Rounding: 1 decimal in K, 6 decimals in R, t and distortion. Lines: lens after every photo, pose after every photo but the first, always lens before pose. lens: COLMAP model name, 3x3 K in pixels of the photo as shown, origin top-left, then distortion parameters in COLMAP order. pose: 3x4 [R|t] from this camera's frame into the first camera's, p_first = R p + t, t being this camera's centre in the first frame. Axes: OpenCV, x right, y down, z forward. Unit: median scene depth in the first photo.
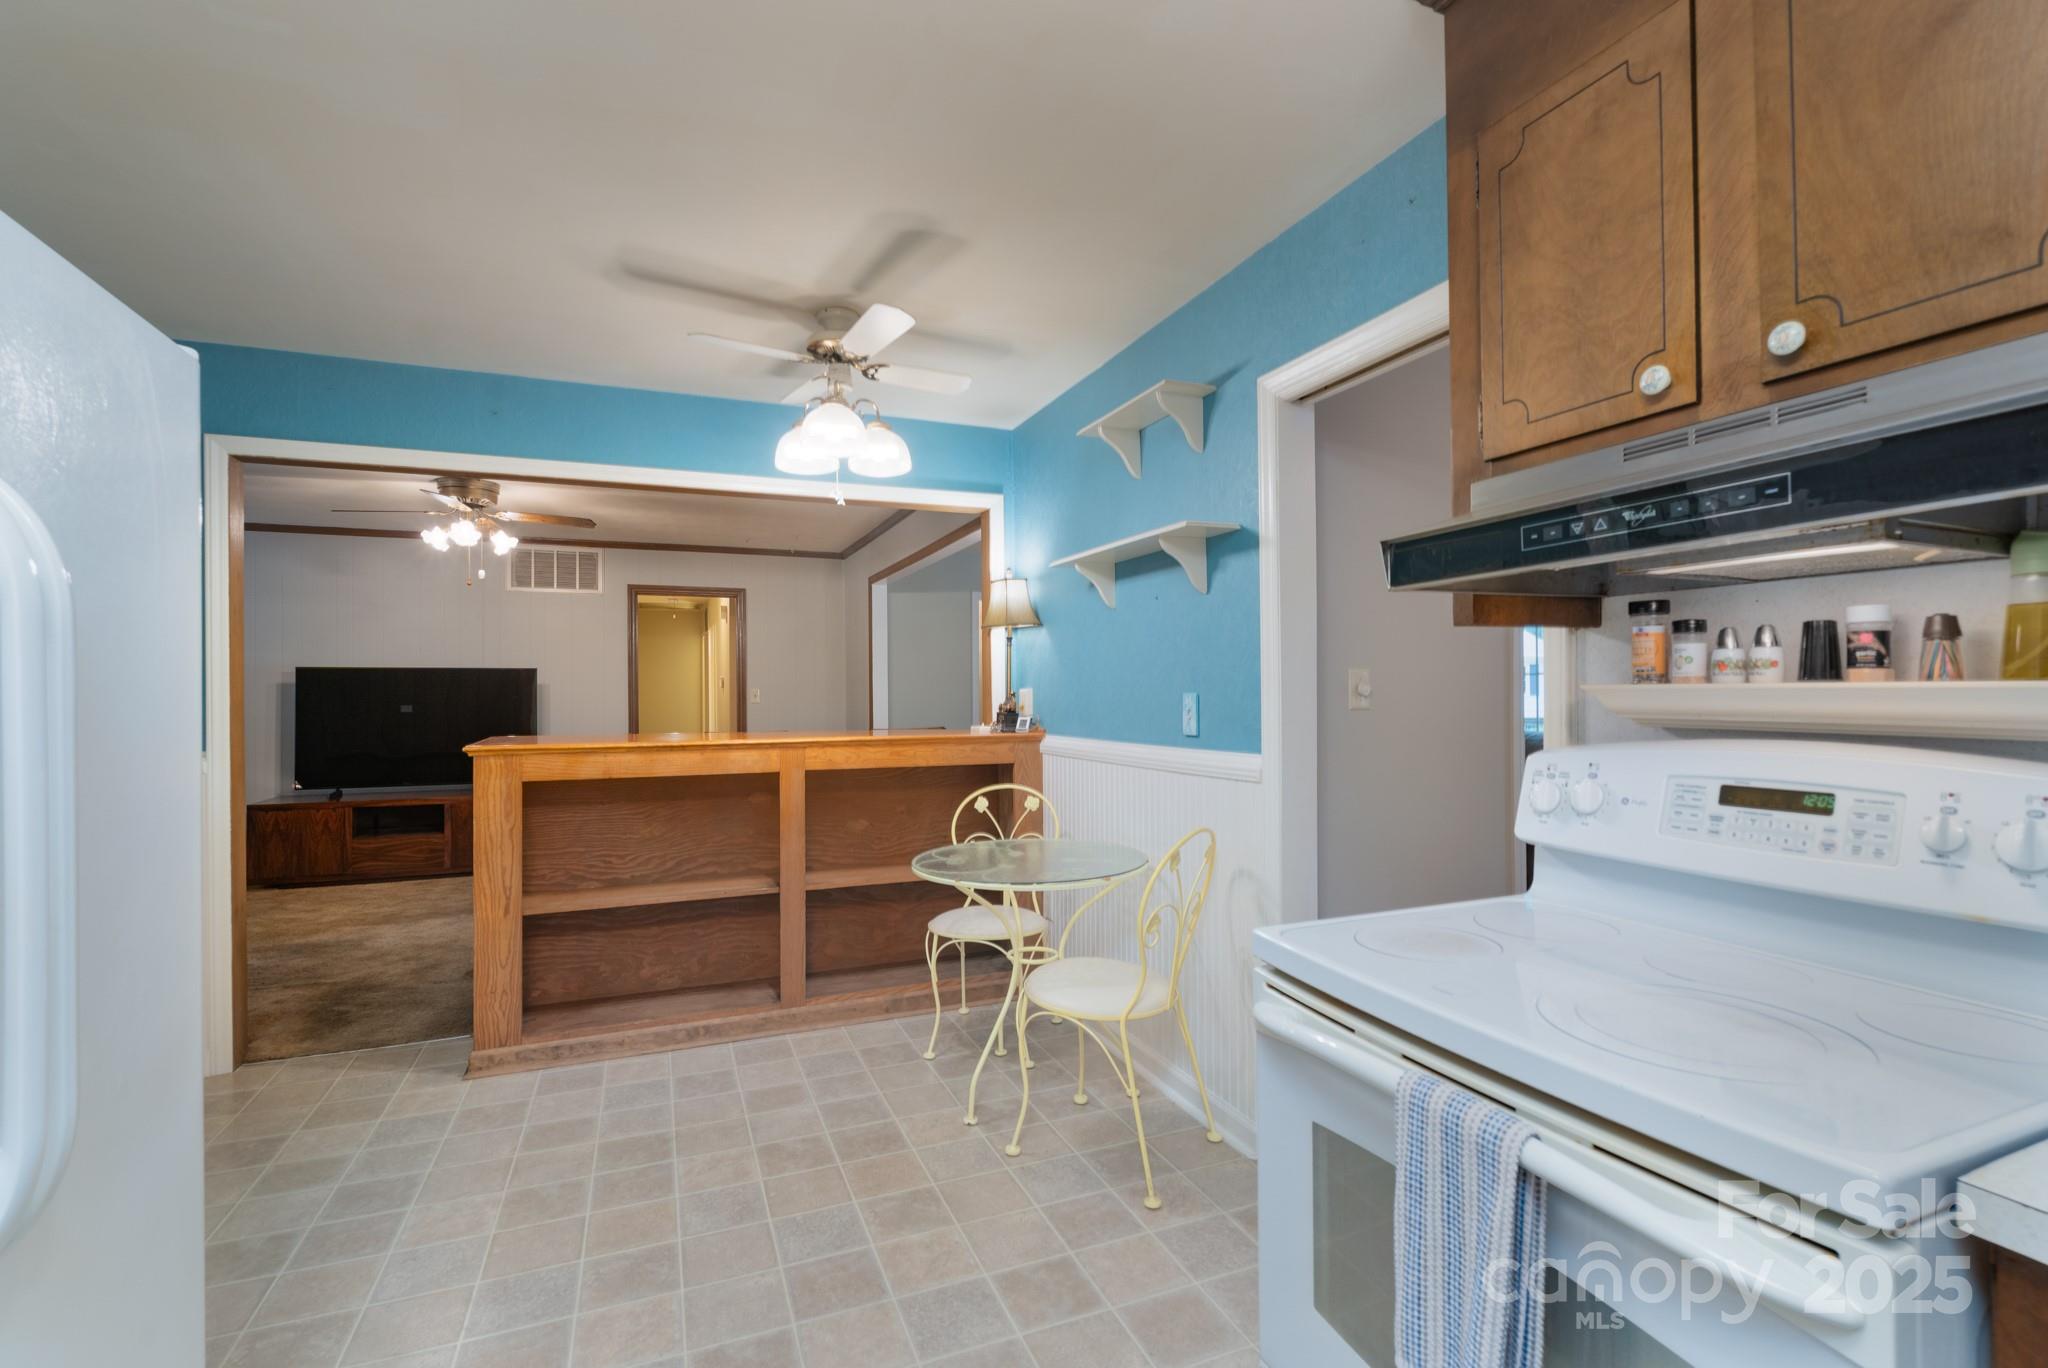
lens RADIAL K [[910.6, 0, 1020.8], [0, 910.6, 684.3], [0, 0, 1]] dist [-0.002425, -0.000310]
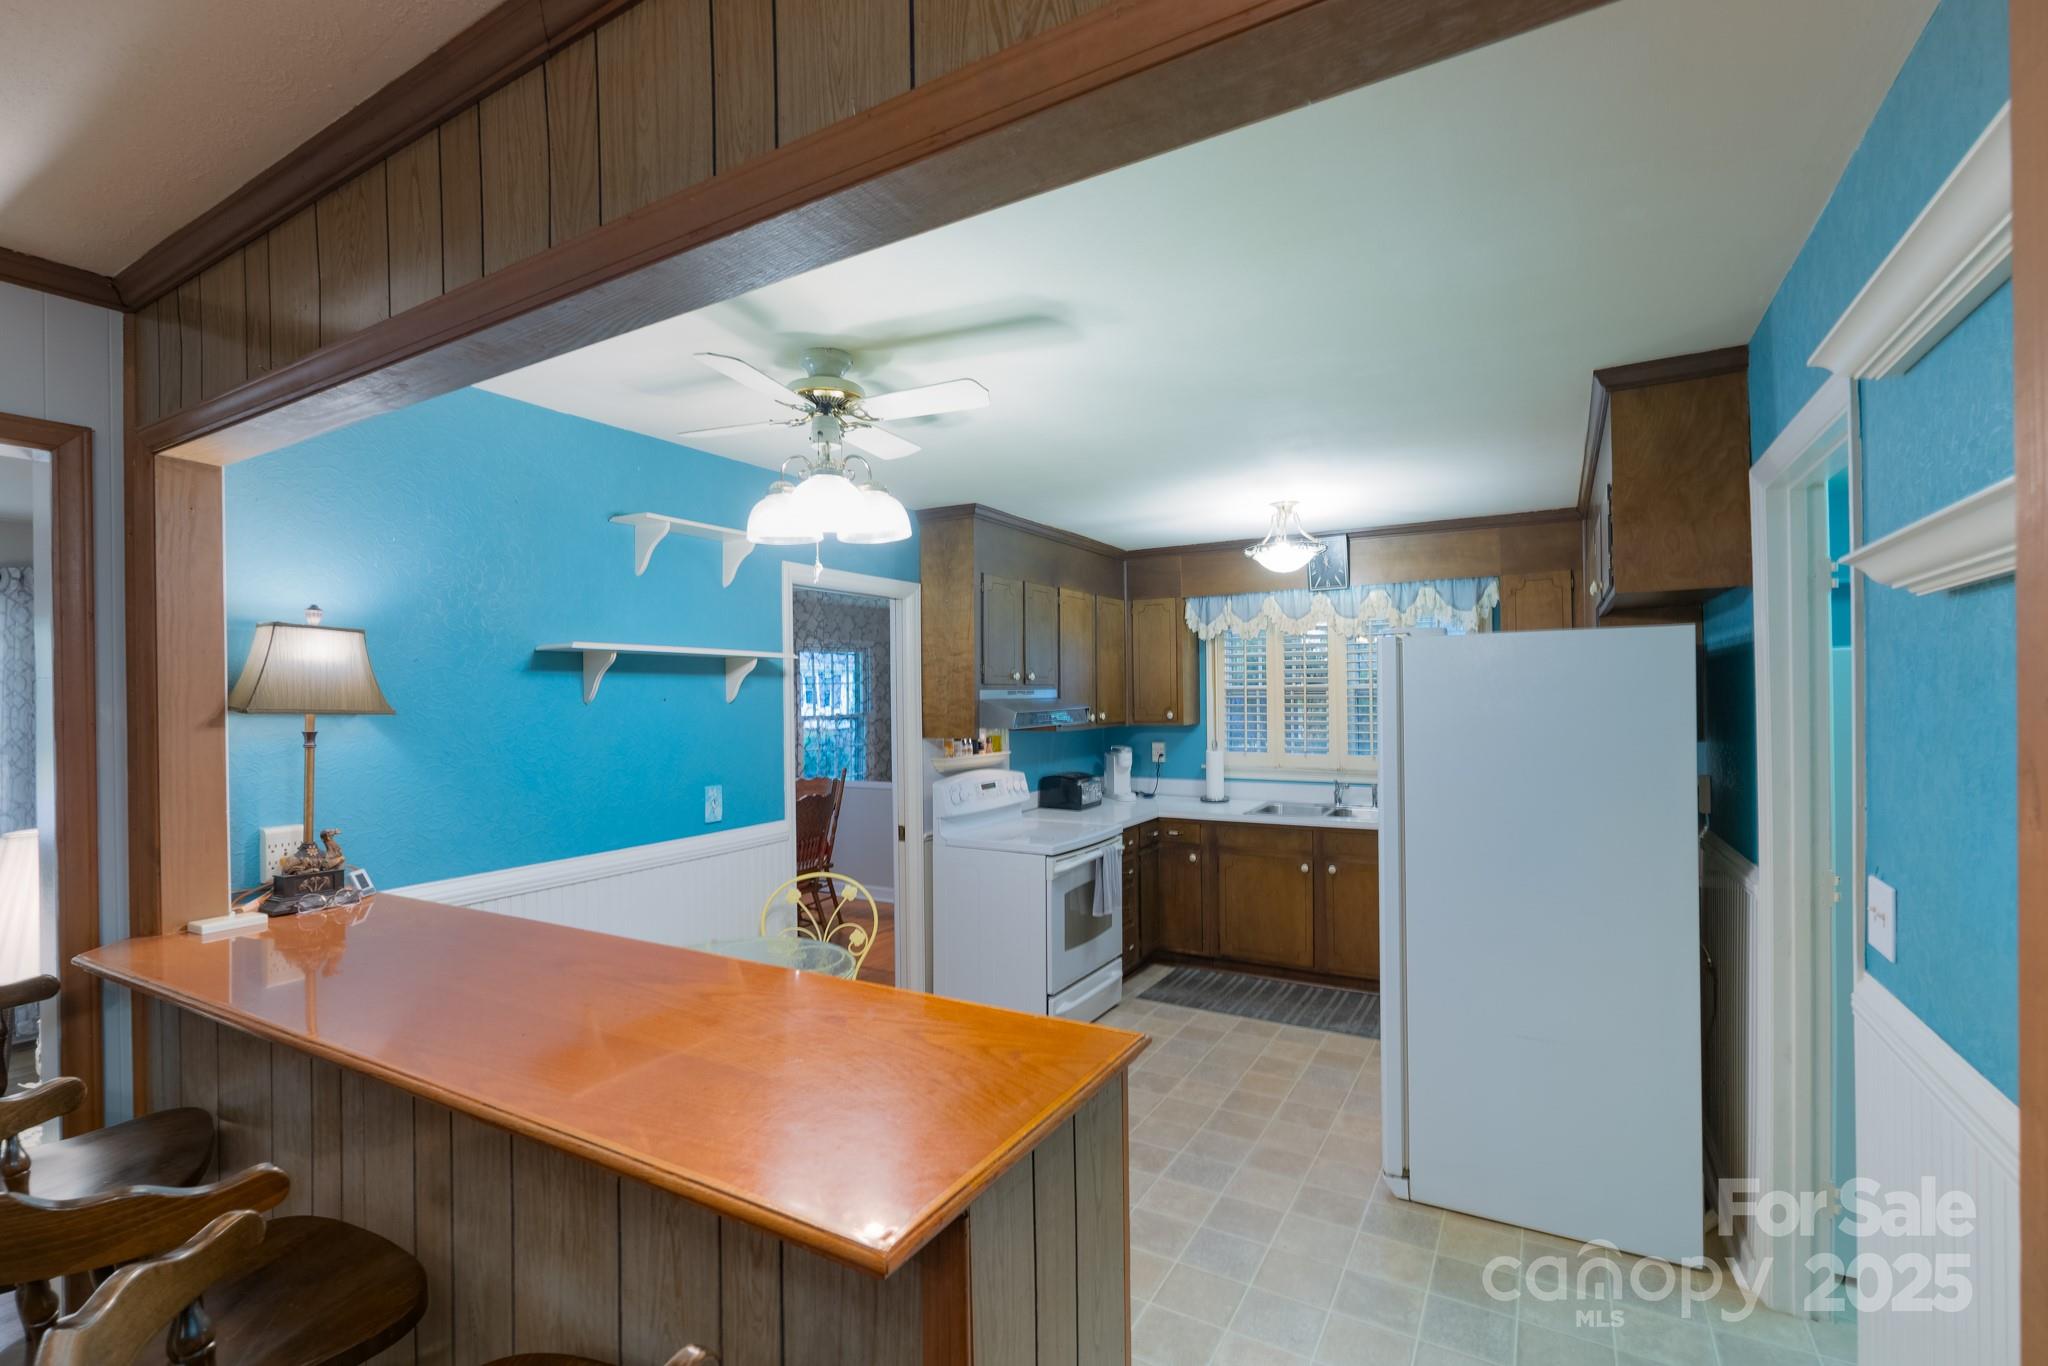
lens RADIAL K [[910.6, 0, 1014.1], [0, 910.6, 694.2], [0, 0, 1]] dist [-0.002425, -0.000310]
pose [[-0.602086, 0.014129, 0.798306, -0.451199], [0.009011, 0.999900, -0.010900, -0.041992], [-0.798380, 0.000631, -0.602153, 0.642034]]
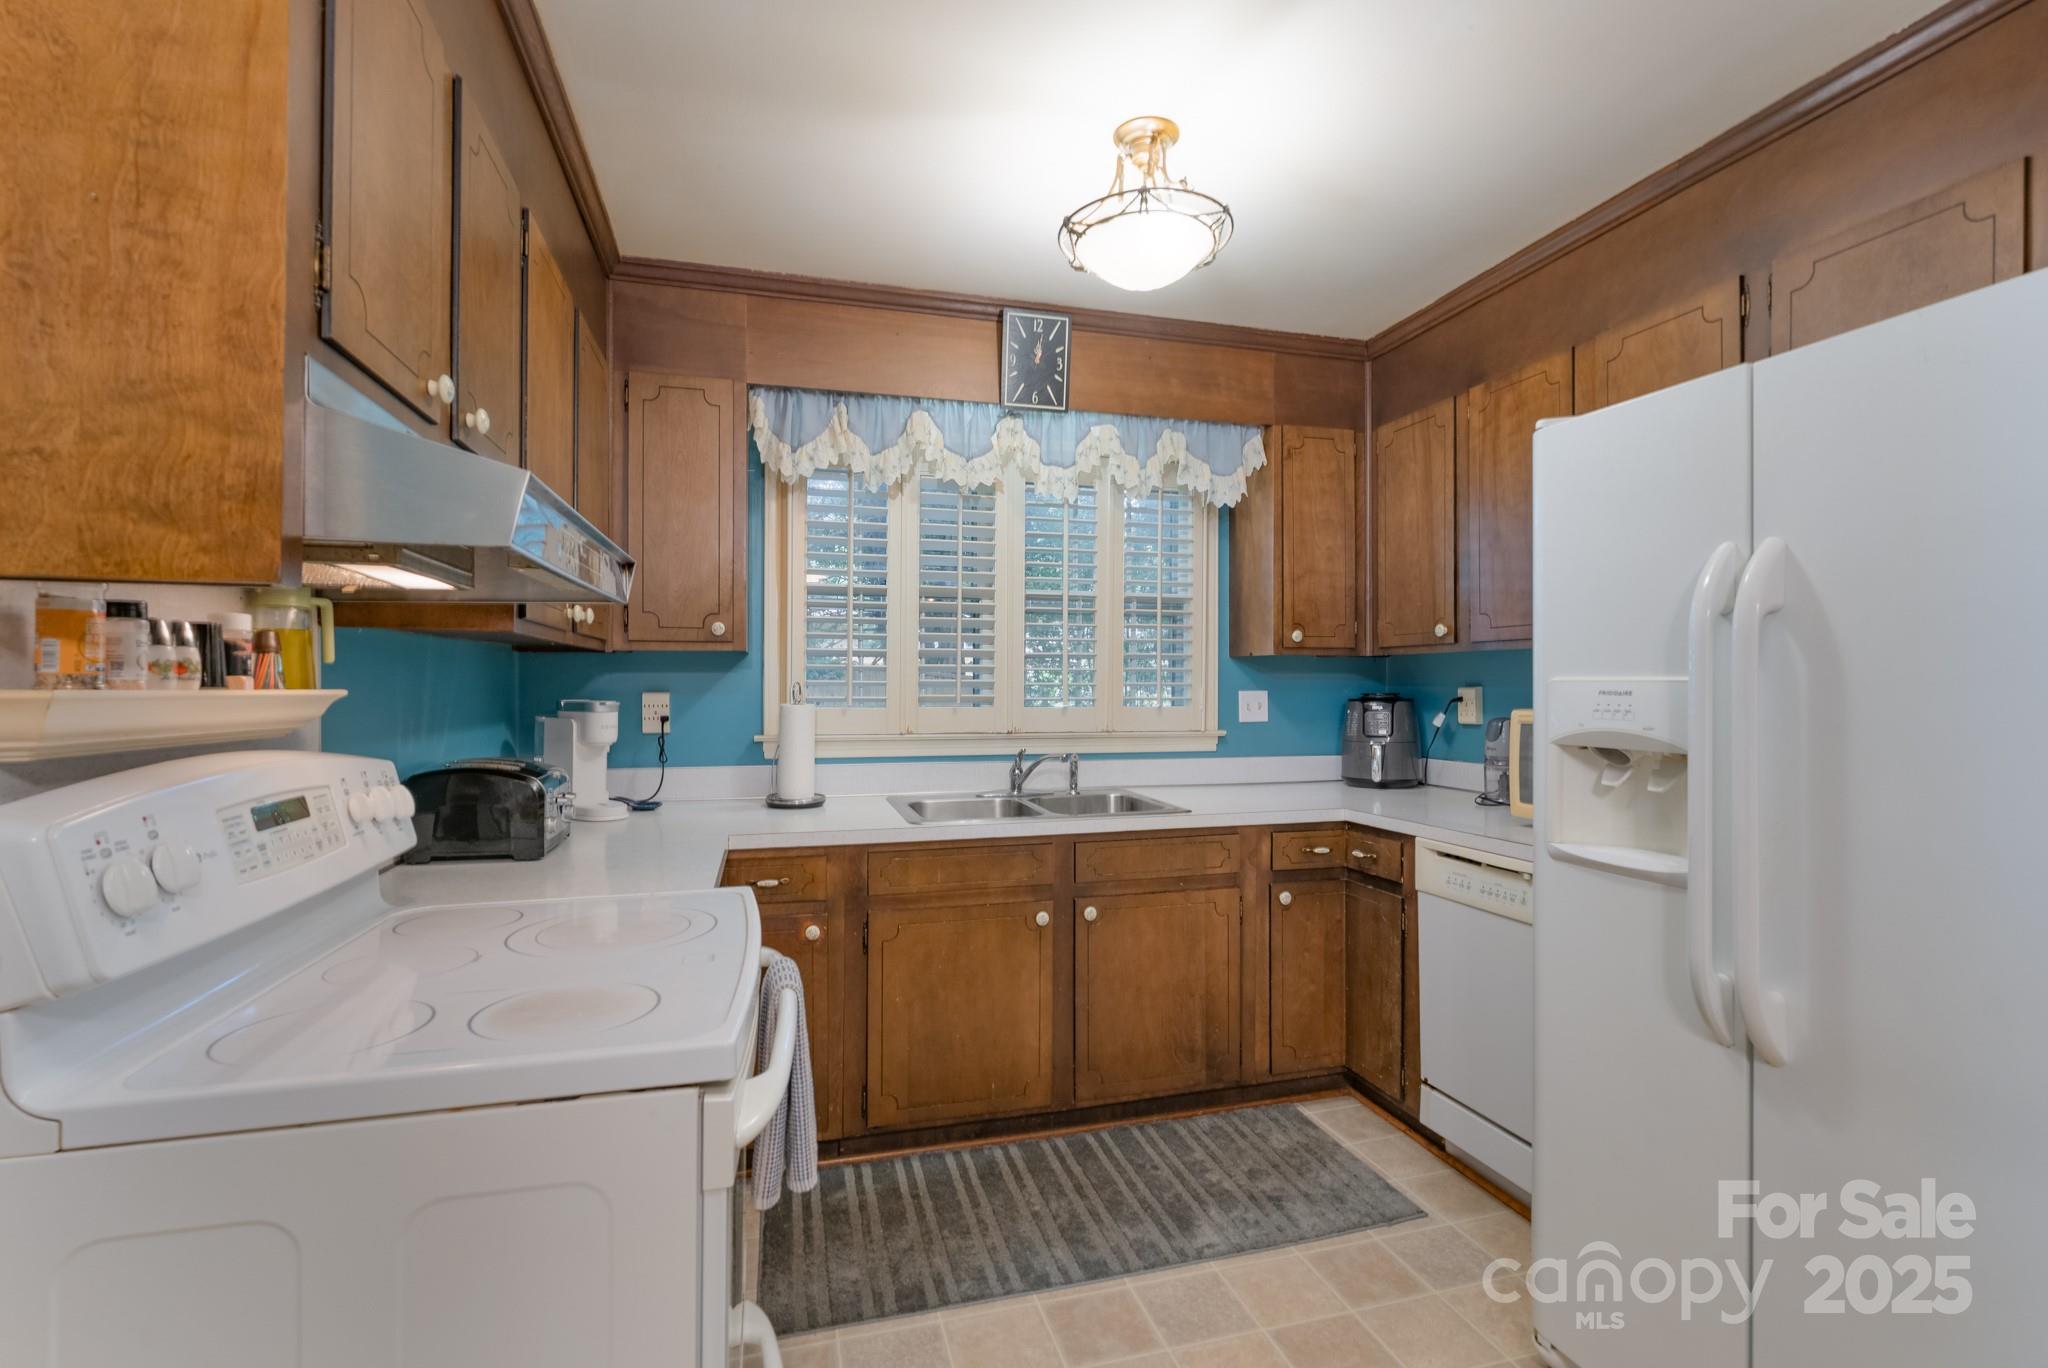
lens RADIAL K [[910.6, 0, 1019.2], [0, 910.6, 677.5], [0, 0, 1]] dist [-0.002425, -0.000310]
pose [[-0.992062, 0.010195, 0.125336, -0.016853], [0.007948, 0.999799, -0.018412, 0.001573], [-0.125499, -0.017269, -0.991943, 0.377069]]
